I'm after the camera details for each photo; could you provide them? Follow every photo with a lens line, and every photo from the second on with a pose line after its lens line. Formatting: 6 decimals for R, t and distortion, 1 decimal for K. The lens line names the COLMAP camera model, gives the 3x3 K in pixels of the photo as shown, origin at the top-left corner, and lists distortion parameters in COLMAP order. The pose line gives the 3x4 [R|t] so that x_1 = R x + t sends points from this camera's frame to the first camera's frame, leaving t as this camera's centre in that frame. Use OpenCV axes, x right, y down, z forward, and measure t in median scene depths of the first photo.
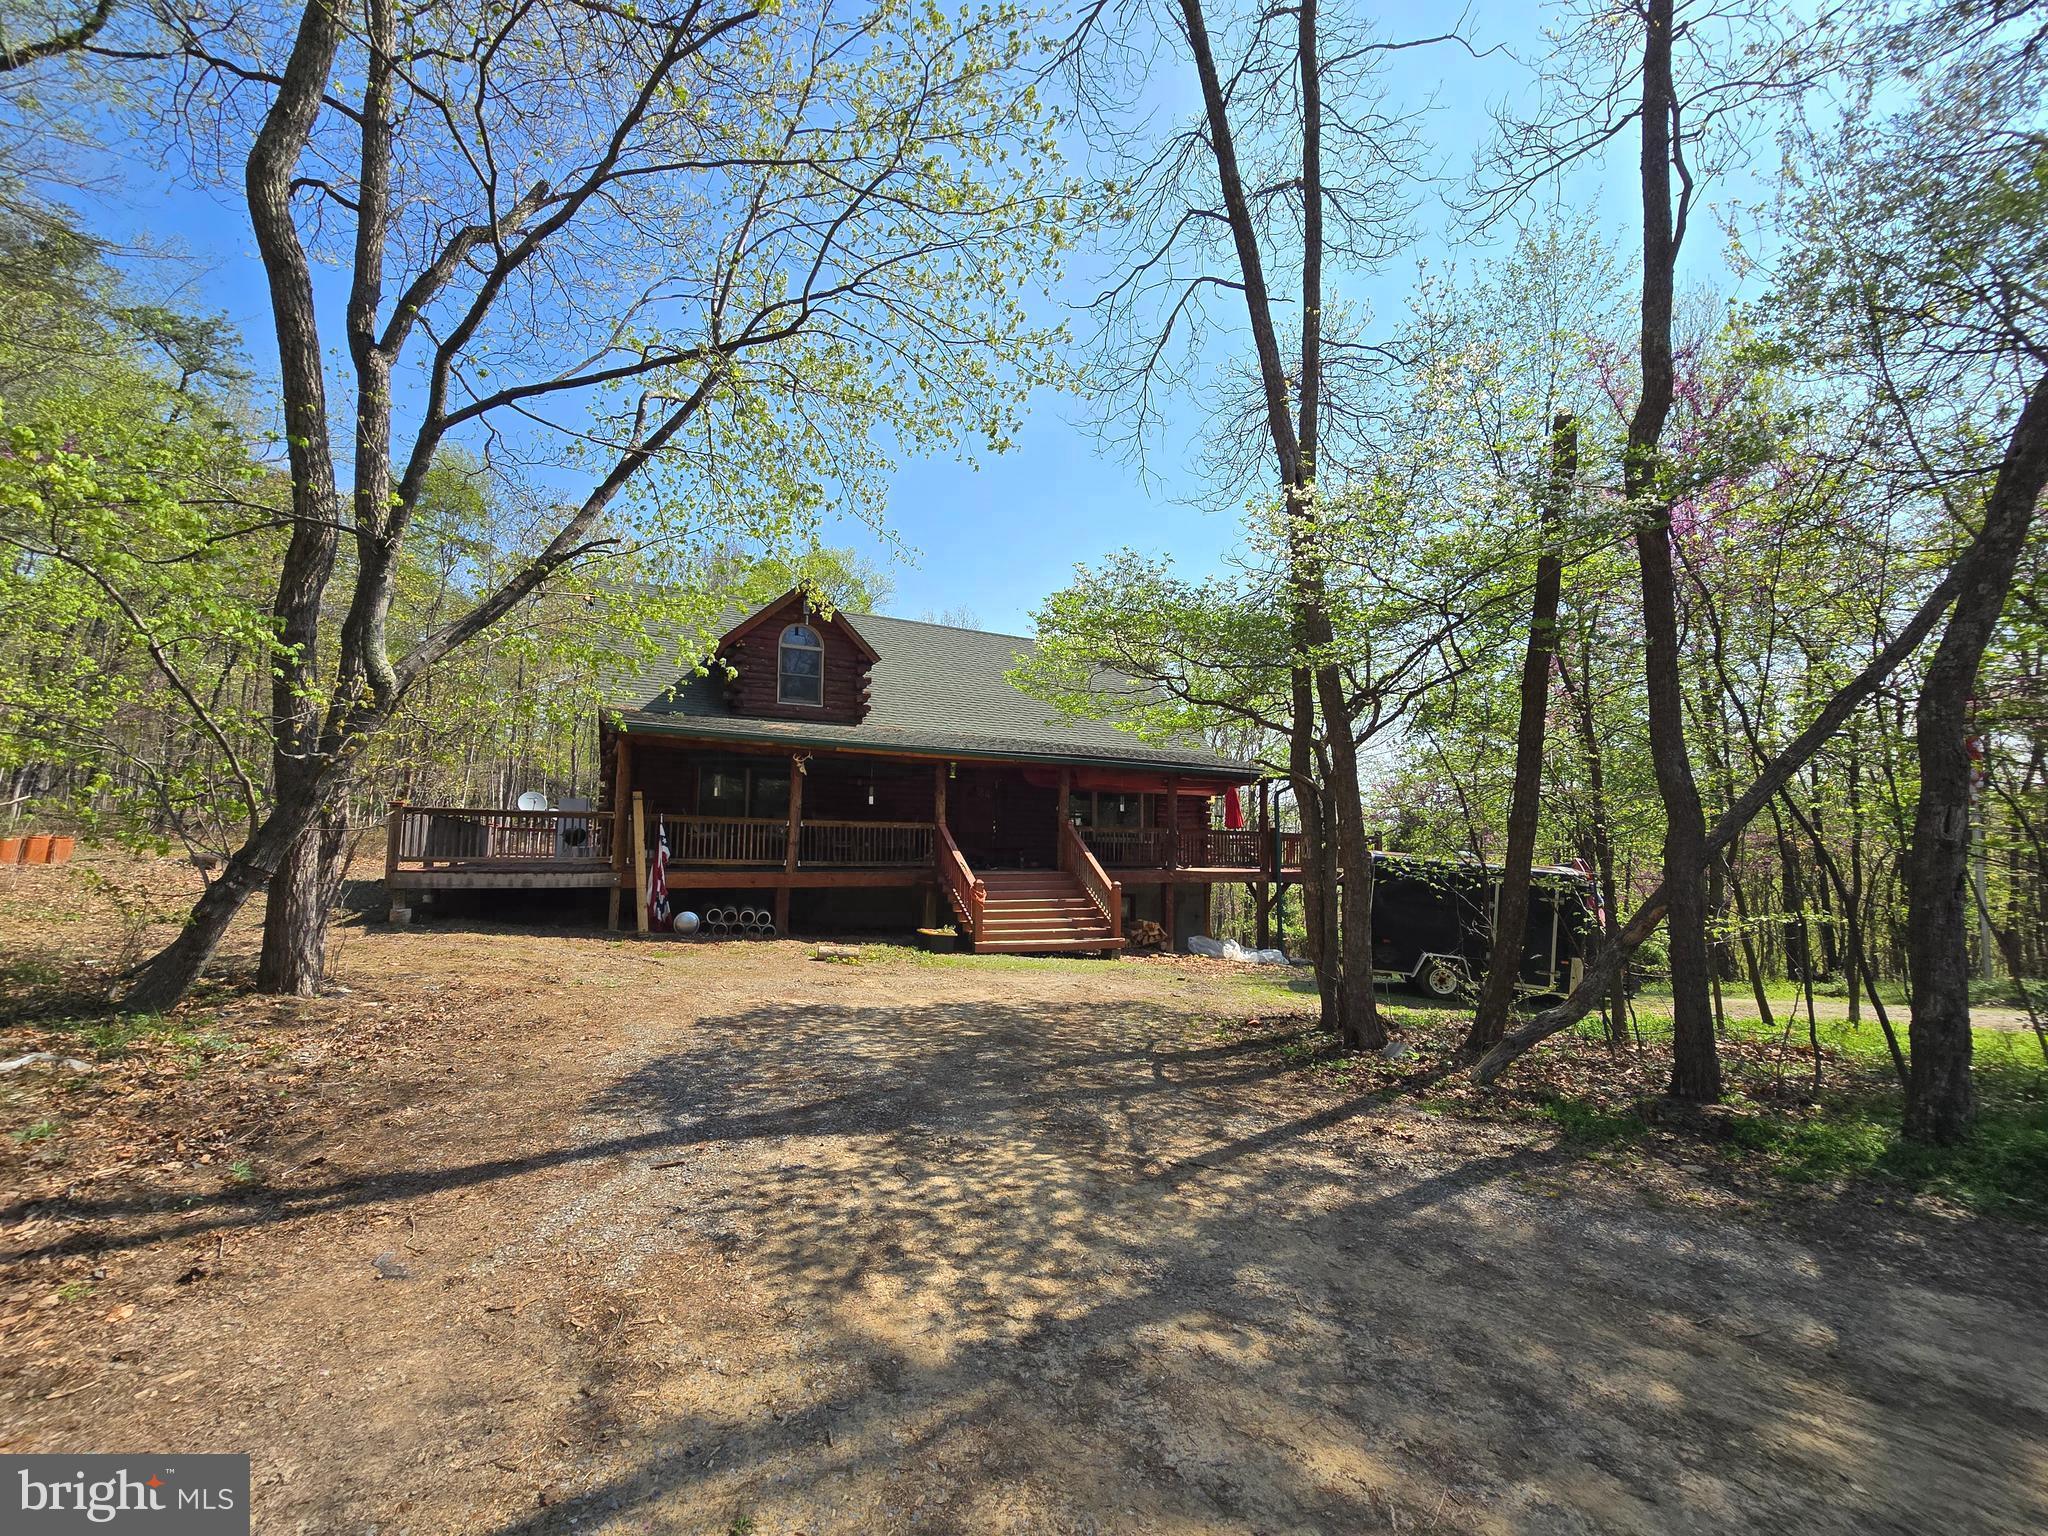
lens RADIAL K [[841.1, 0, 1017.9], [0, 841.1, 784.3], [0, 0, 1]] dist [-0.001359, 0.000752]
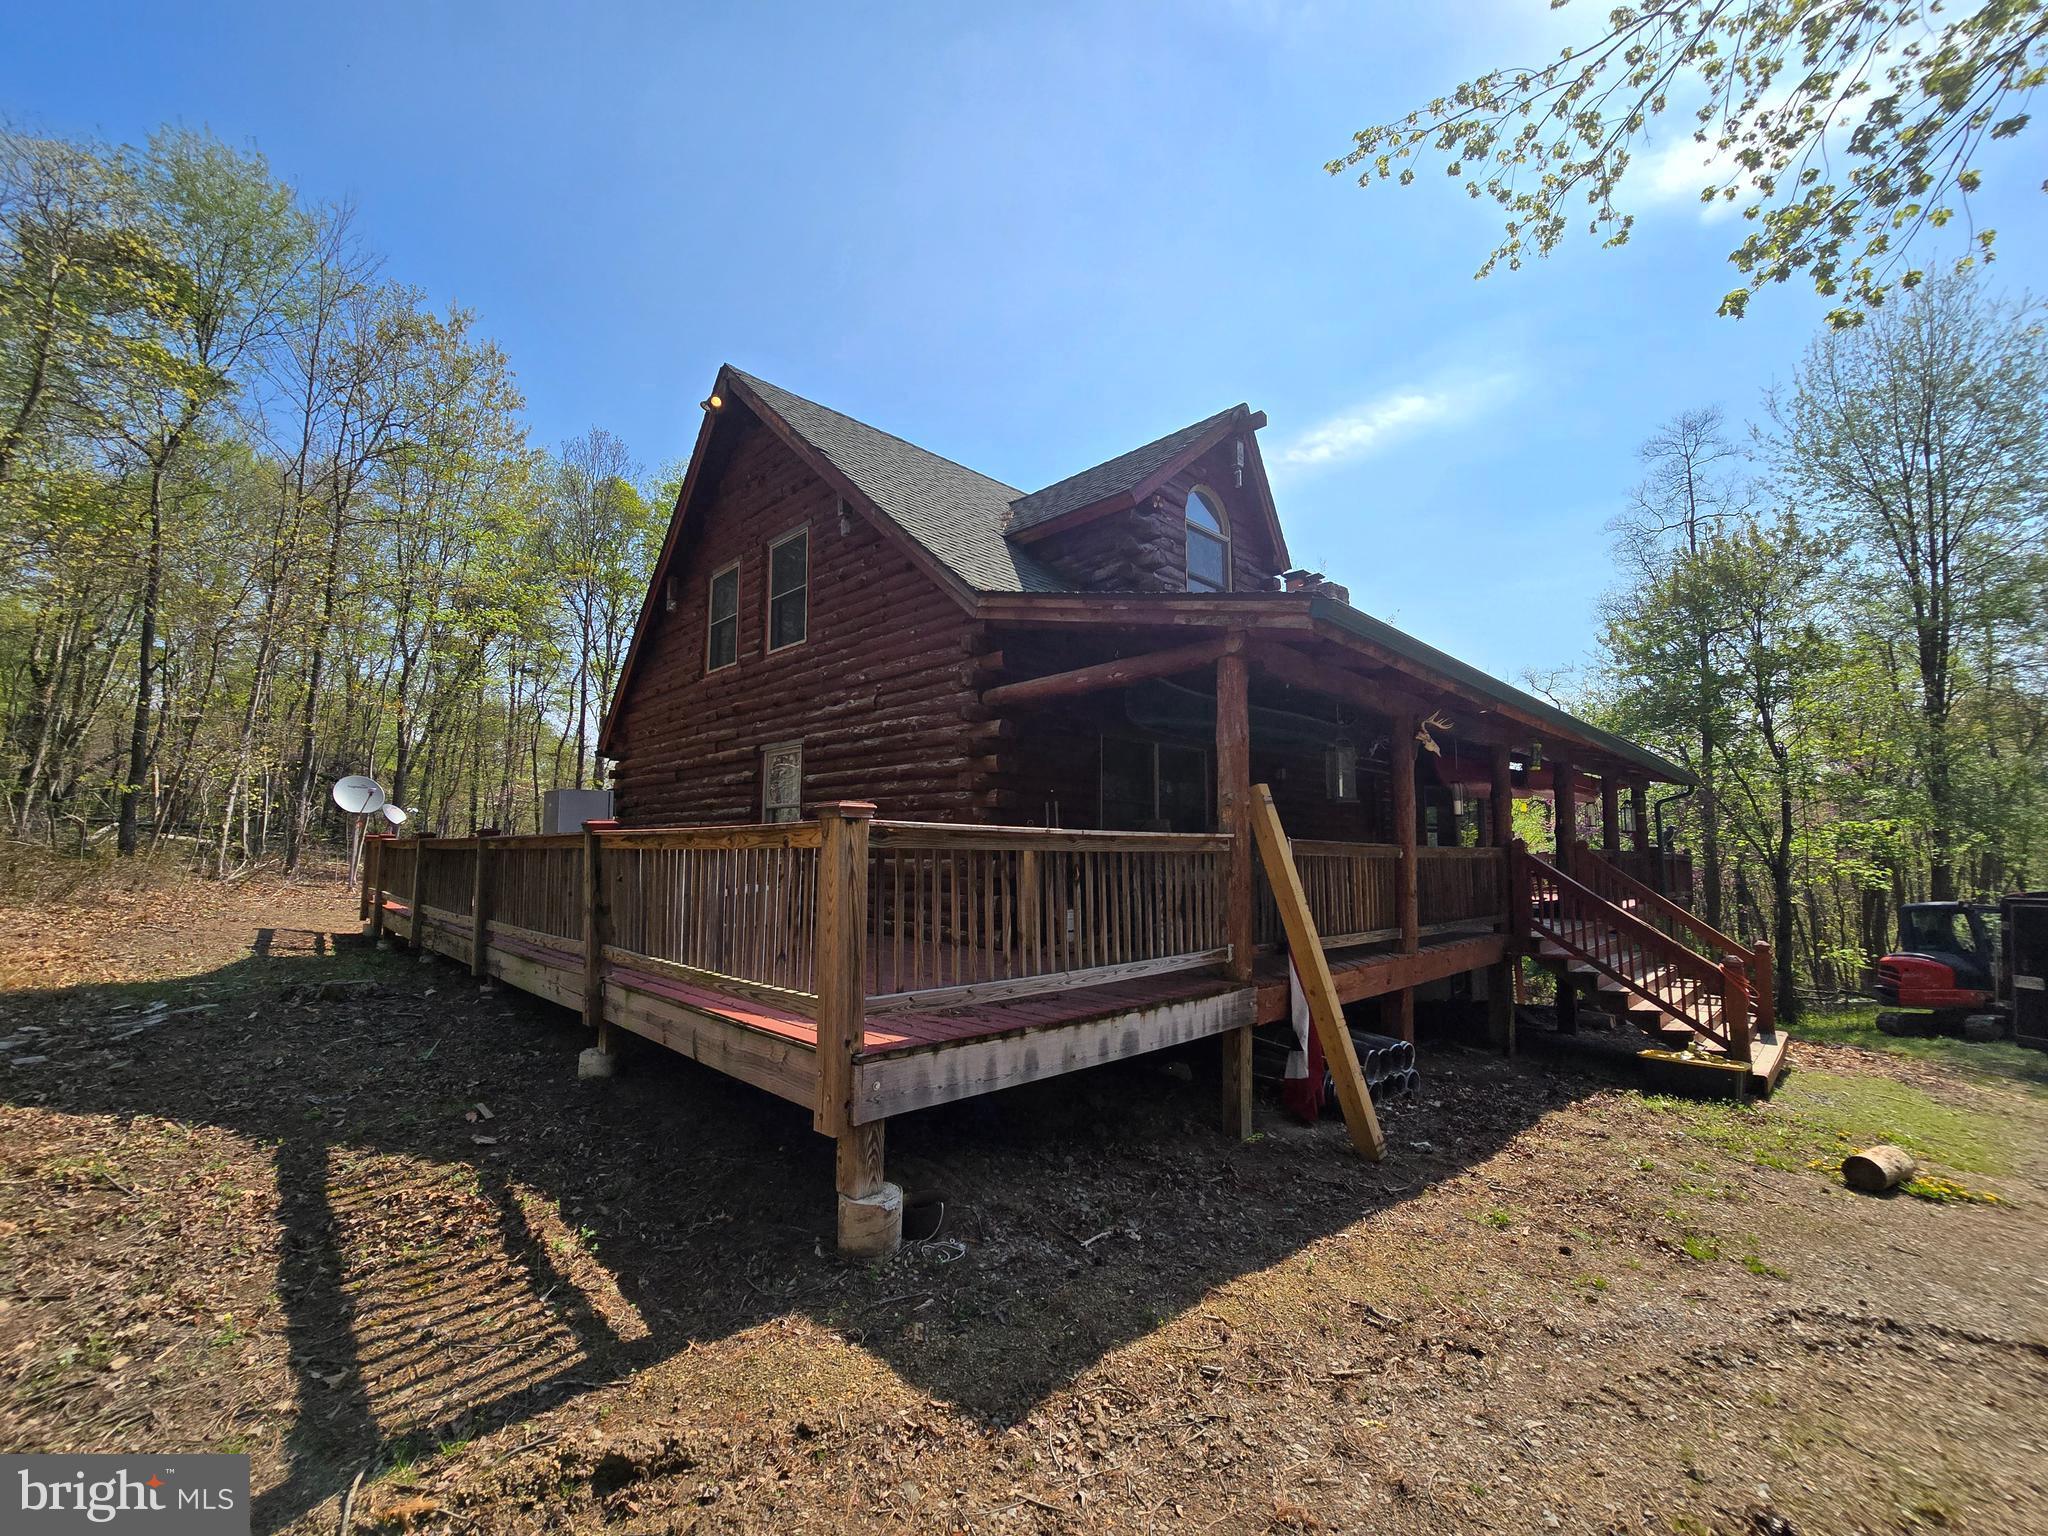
lens RADIAL K [[841.1, 0, 1040.4], [0, 841.1, 773.9], [0, 0, 1]] dist [-0.001359, 0.000752]
pose [[0.951201, 0.026267, 0.307453, -0.631308], [-0.023237, 0.999639, -0.013512, 0.011152], [-0.307697, 0.005708, 0.951467, 0.592135]]
